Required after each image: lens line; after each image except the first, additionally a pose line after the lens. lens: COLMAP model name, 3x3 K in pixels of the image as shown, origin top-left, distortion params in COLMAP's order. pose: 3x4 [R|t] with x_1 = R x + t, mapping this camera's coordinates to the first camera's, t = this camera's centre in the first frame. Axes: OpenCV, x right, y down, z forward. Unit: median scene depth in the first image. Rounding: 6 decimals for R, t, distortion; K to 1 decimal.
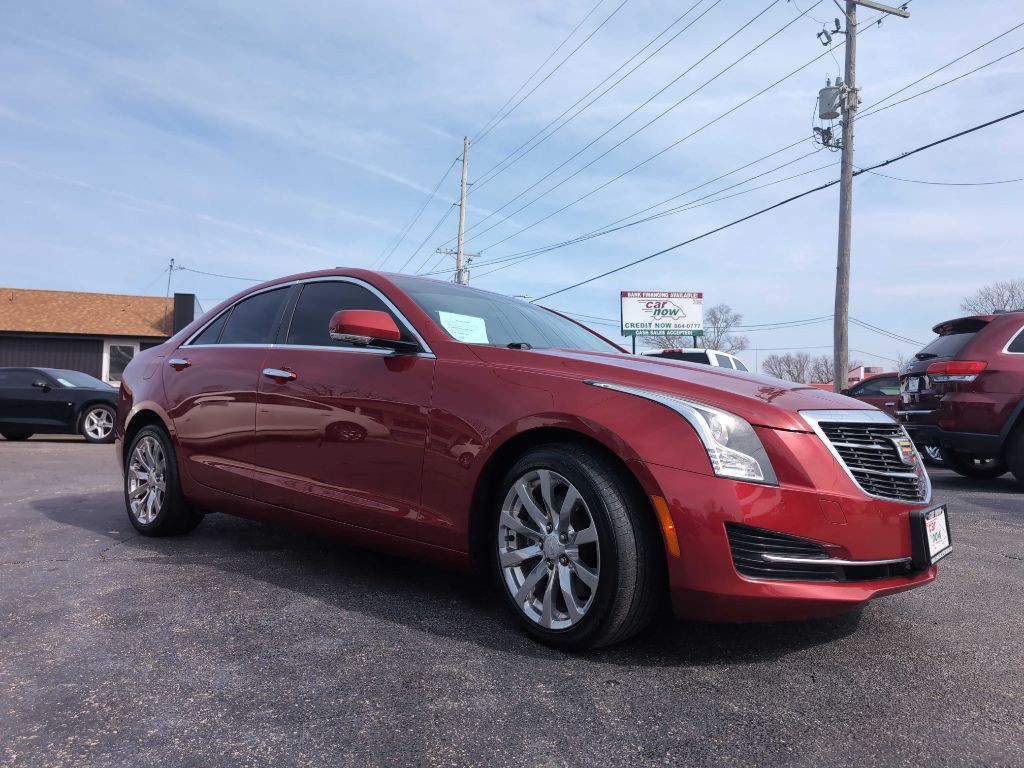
lens RADIAL K [[748.9, 0, 526.2], [0, 748.9, 361.9], [0, 0, 1]] dist [-0.001154, -0.000439]
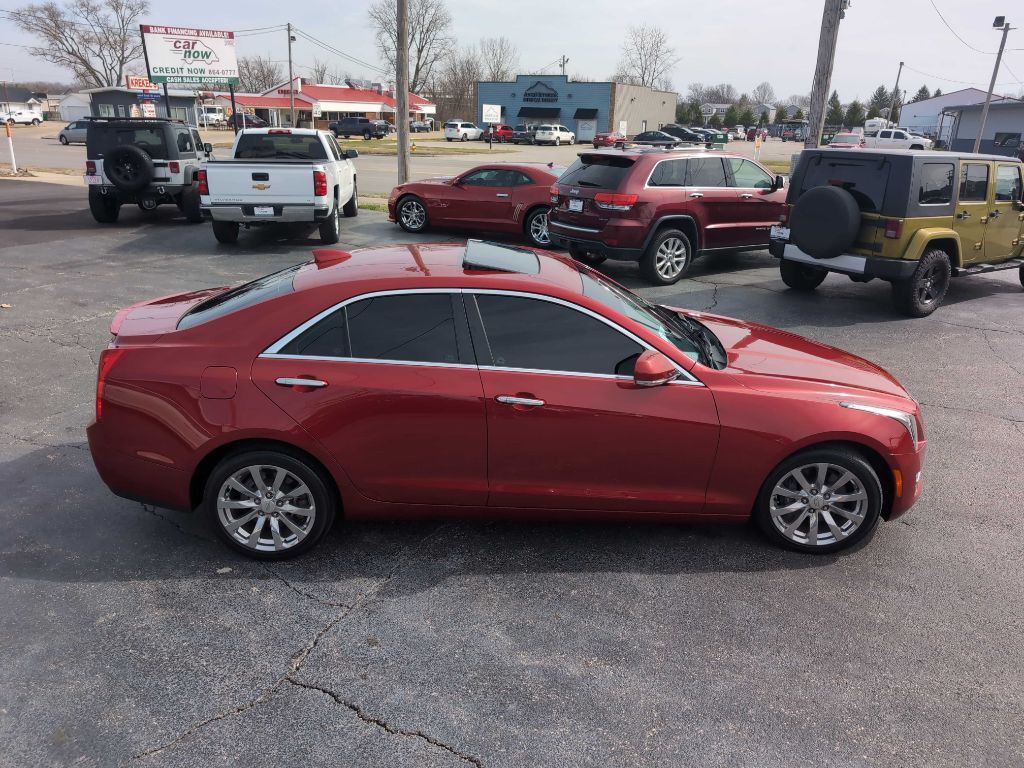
lens RADIAL K [[737.1, 0, 536.3], [0, 737.1, 366.0], [0, 0, 1]] dist [0.005828, 0.000624]
pose [[0.726784, -0.213460, 0.652856, -0.168181], [-0.058472, 0.927806, 0.368452, -0.071125], [-0.684373, -0.305959, 0.661833, 0.050513]]
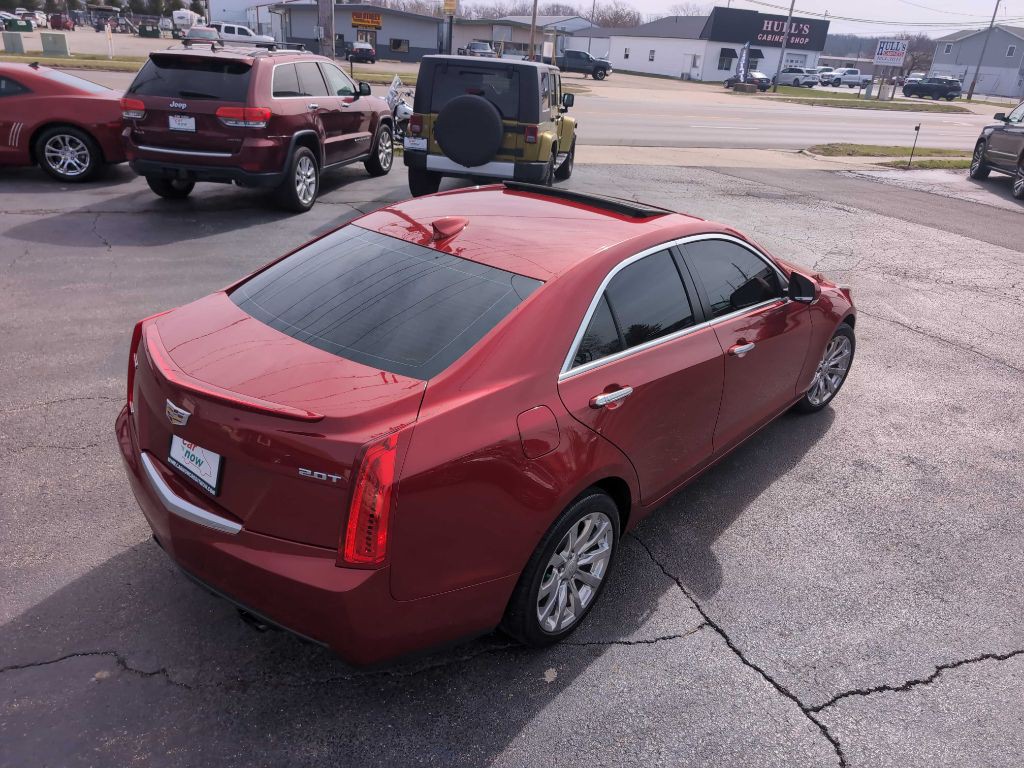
lens RADIAL K [[737.1, 0, 536.3], [0, 737.1, 366.0], [0, 0, 1]] dist [0.005828, 0.000624]
pose [[-0.017145, -0.407709, 0.912951, -0.213619], [-0.136845, 0.905450, 0.401789, -0.055647], [-0.990444, -0.118044, -0.071317, 0.227109]]
